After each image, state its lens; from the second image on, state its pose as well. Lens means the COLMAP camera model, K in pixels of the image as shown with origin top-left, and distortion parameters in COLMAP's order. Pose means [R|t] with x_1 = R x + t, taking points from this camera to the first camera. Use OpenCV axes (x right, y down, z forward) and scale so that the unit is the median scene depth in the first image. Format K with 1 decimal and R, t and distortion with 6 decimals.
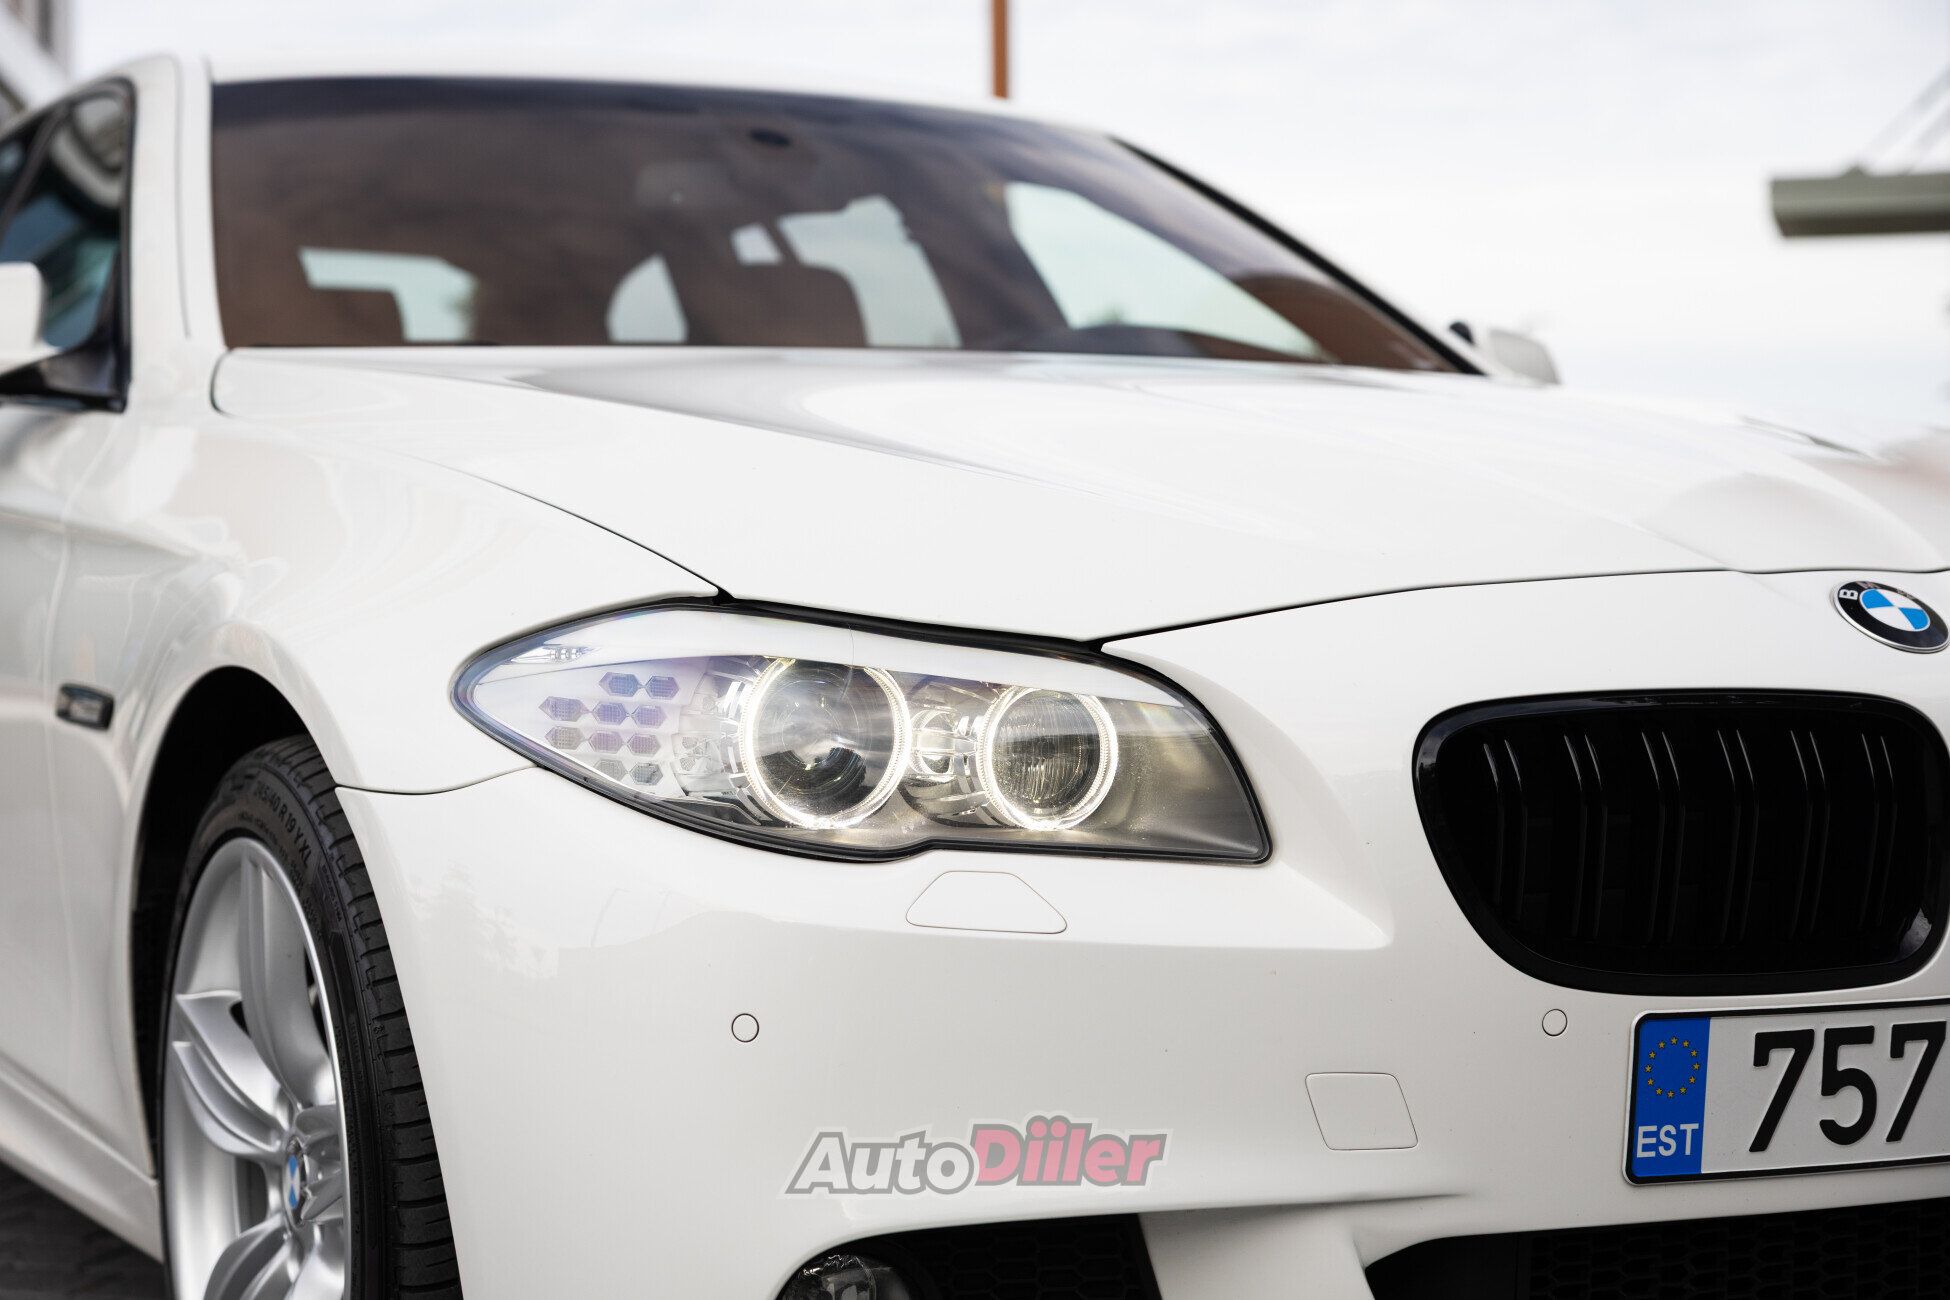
lens RADIAL K [[3434.6, 0, 975.0], [0, 3434.6, 650.0], [0, 0, 1]] dist [-0.012064, 0.178948]
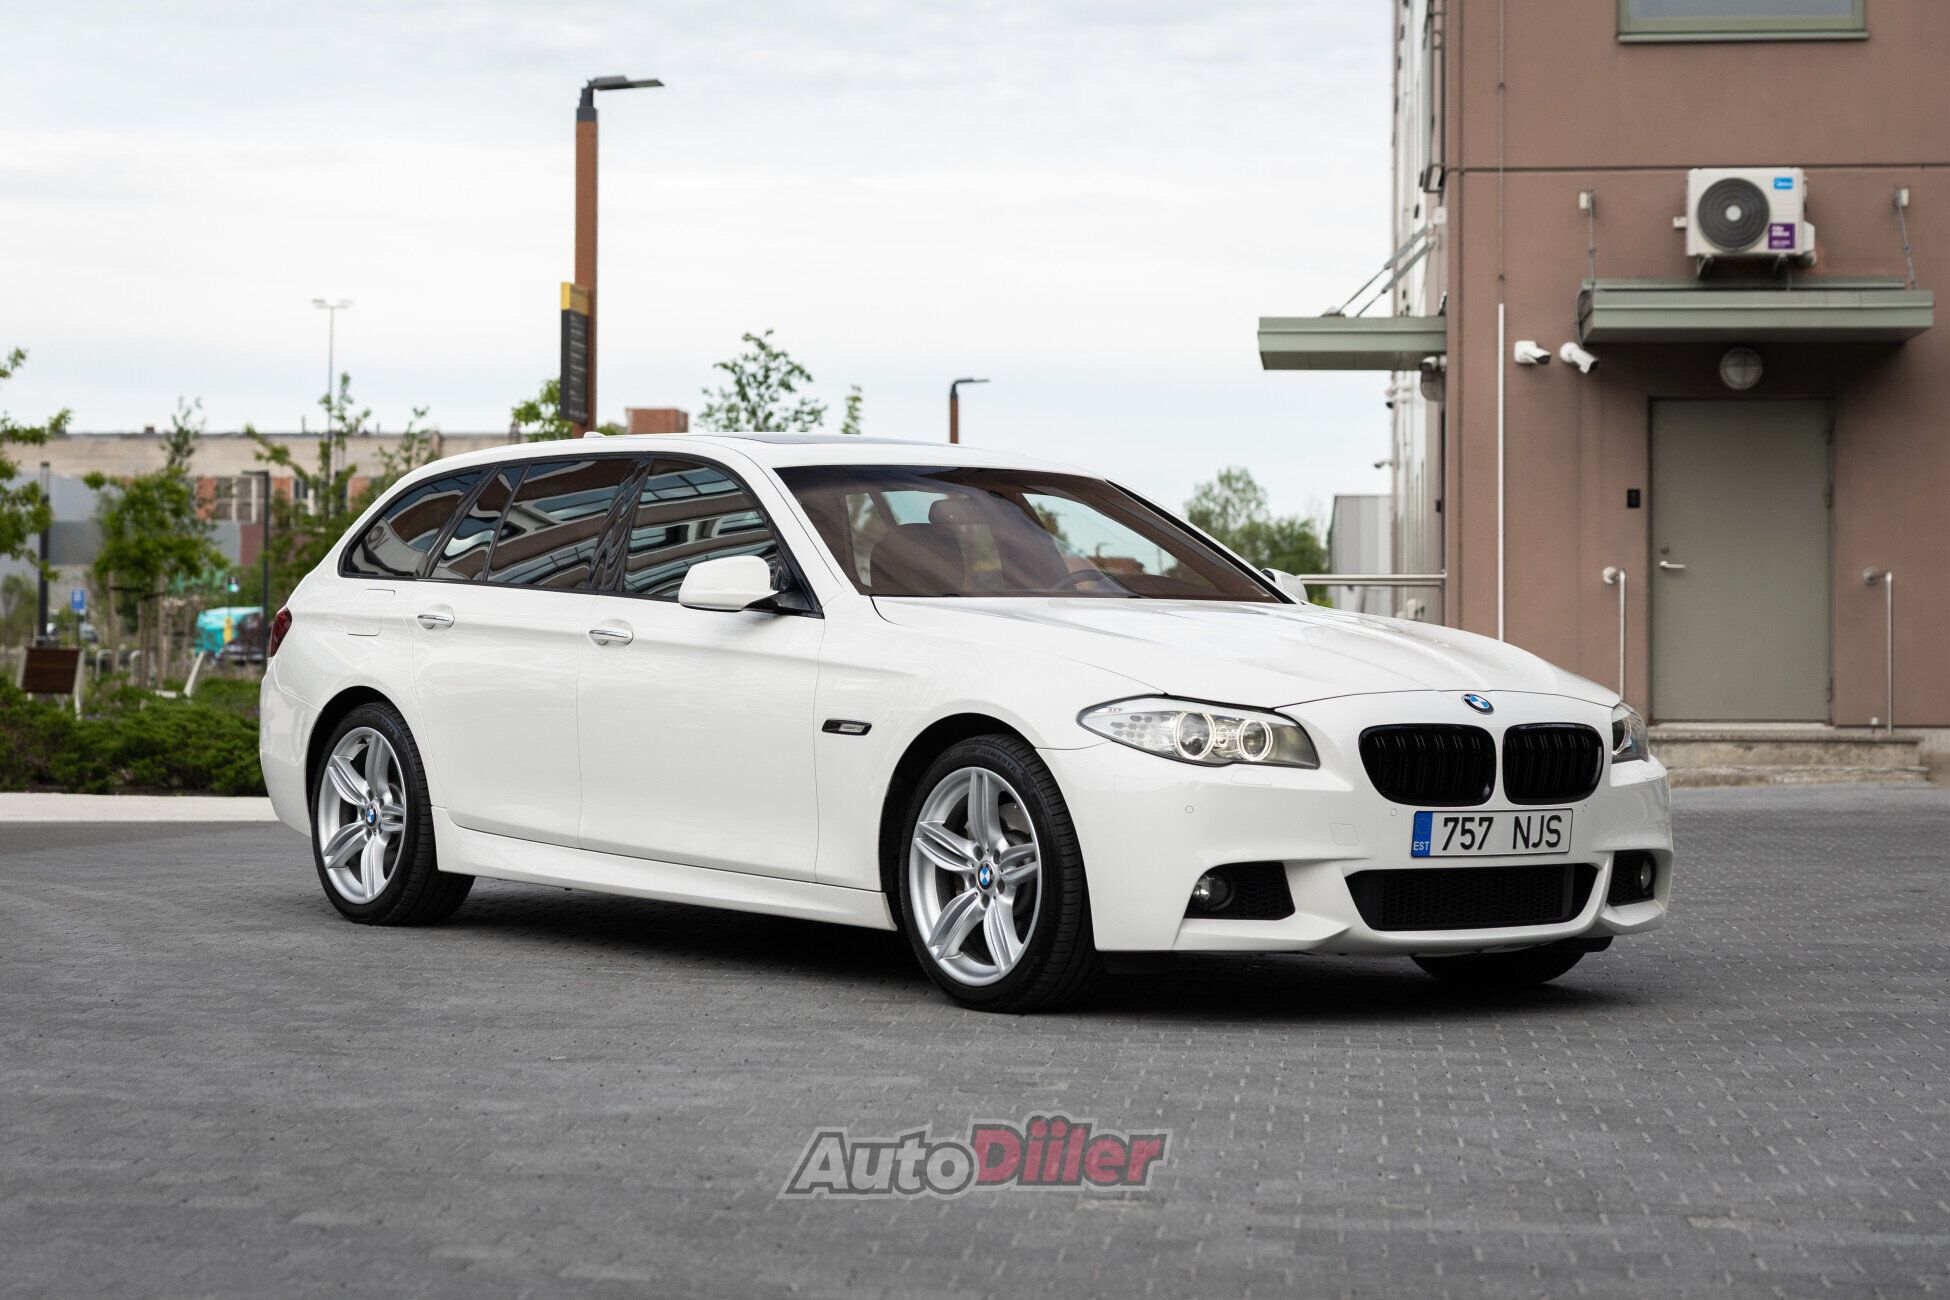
lens RADIAL K [[4101.3, 0, 975.0], [0, 4101.3, 650.0], [0, 0, 1]] dist [-0.011882, -0.061711]
pose [[0.983414, 0.015815, 0.180685, -1.039503], [-0.012083, 0.999691, -0.021736, 0.033509], [-0.180973, 0.019192, 0.983301, -3.157047]]
